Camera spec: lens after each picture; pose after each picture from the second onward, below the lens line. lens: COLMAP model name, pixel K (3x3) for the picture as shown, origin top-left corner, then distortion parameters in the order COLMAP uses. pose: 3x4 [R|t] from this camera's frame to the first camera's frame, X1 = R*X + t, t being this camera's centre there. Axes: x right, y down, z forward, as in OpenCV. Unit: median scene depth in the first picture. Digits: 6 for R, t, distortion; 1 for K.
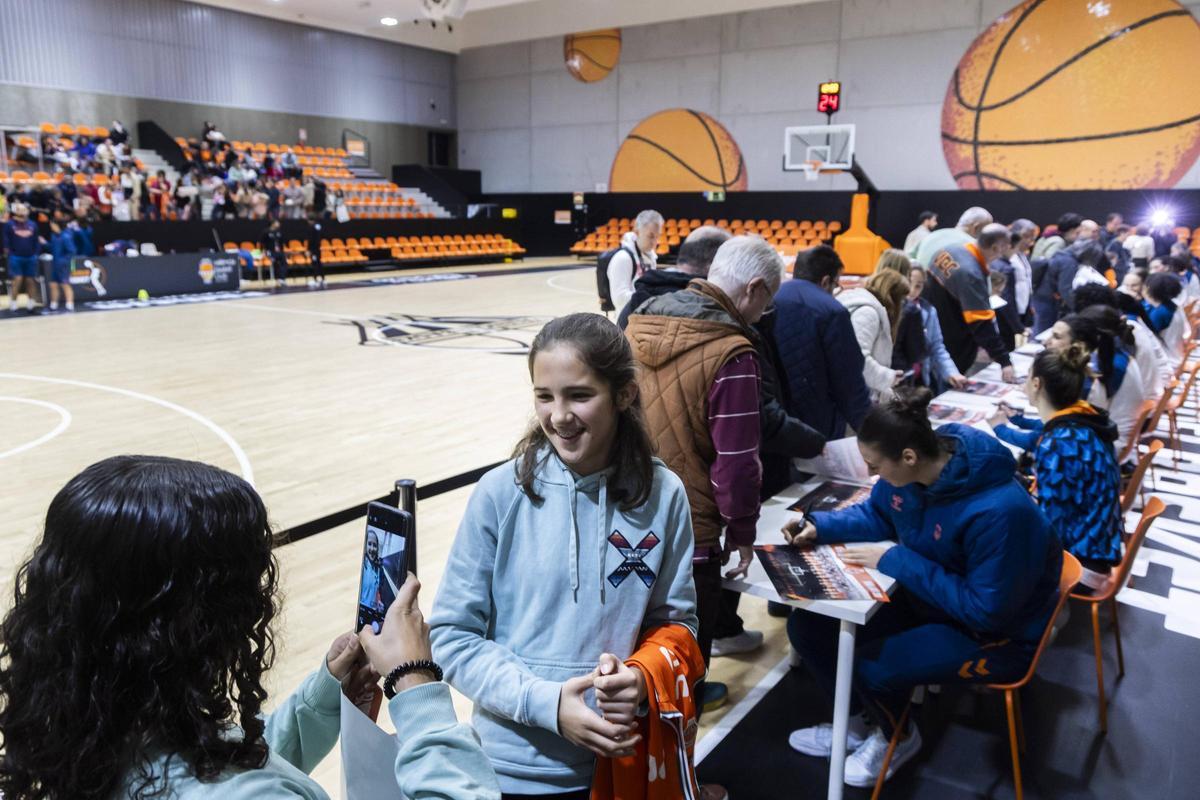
lens RADIAL K [[881.8, 0, 569.1], [0, 881.8, 402.6], [0, 0, 1]] dist [-0.039938, 0.025147]
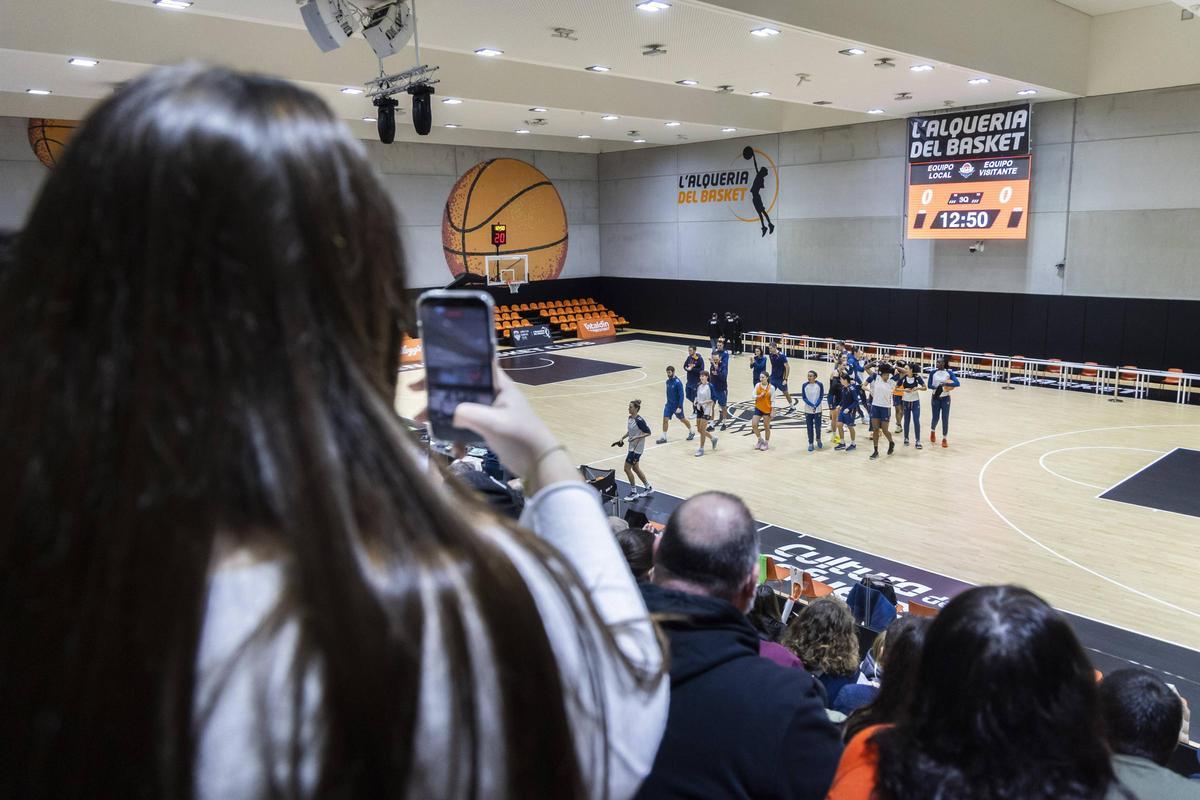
lens RADIAL K [[863.2, 0, 600.0], [0, 863.2, 400.0], [0, 0, 1]] dist [-0.000442, 0.000887]
pose [[0.198739, -0.197763, 0.959892, -0.836406], [0.225037, 0.962468, 0.151701, -0.206326], [-0.953866, 0.185862, 0.235784, 0.436965]]
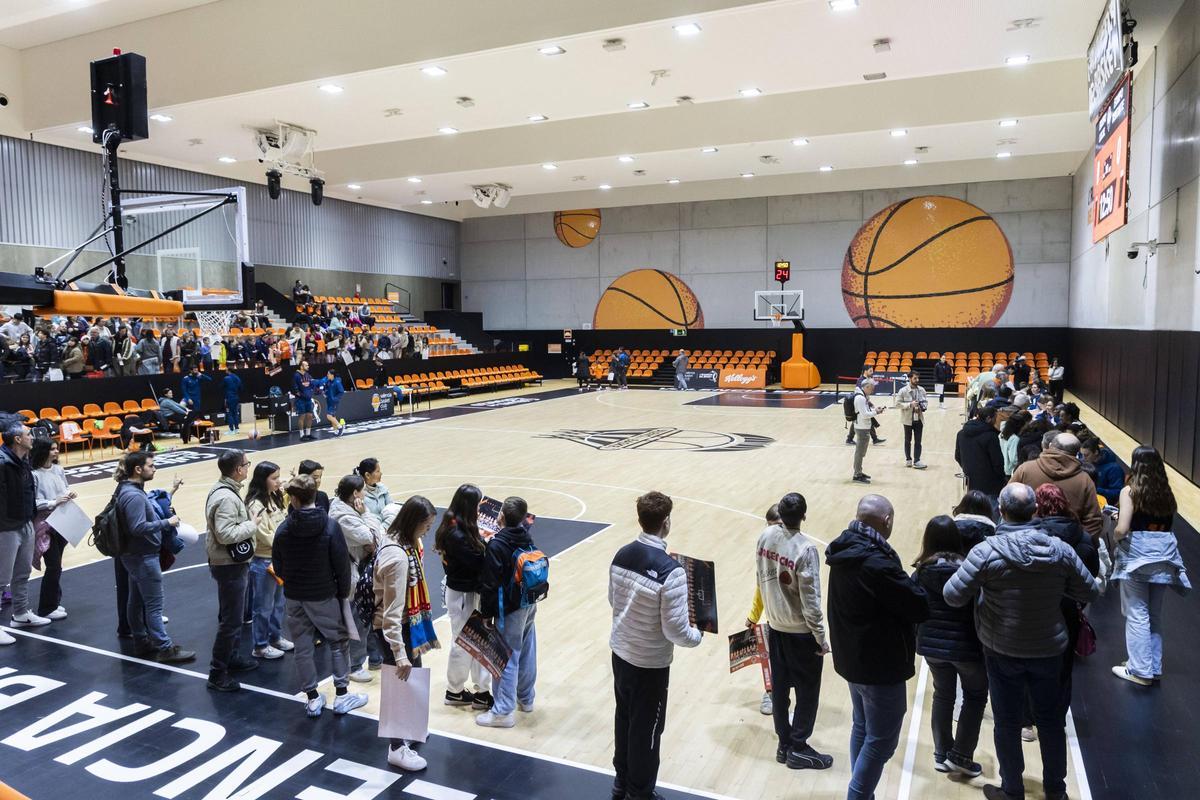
lens RADIAL K [[824.1, 0, 600.0], [0, 824.1, 400.0], [0, 0, 1]] dist [-0.038834, 0.001202]
pose [[0.978737, -0.030716, 0.202808, -0.225029], [0.055710, 0.991366, -0.118704, 0.009845], [-0.197411, 0.127478, 0.971997, -0.196605]]
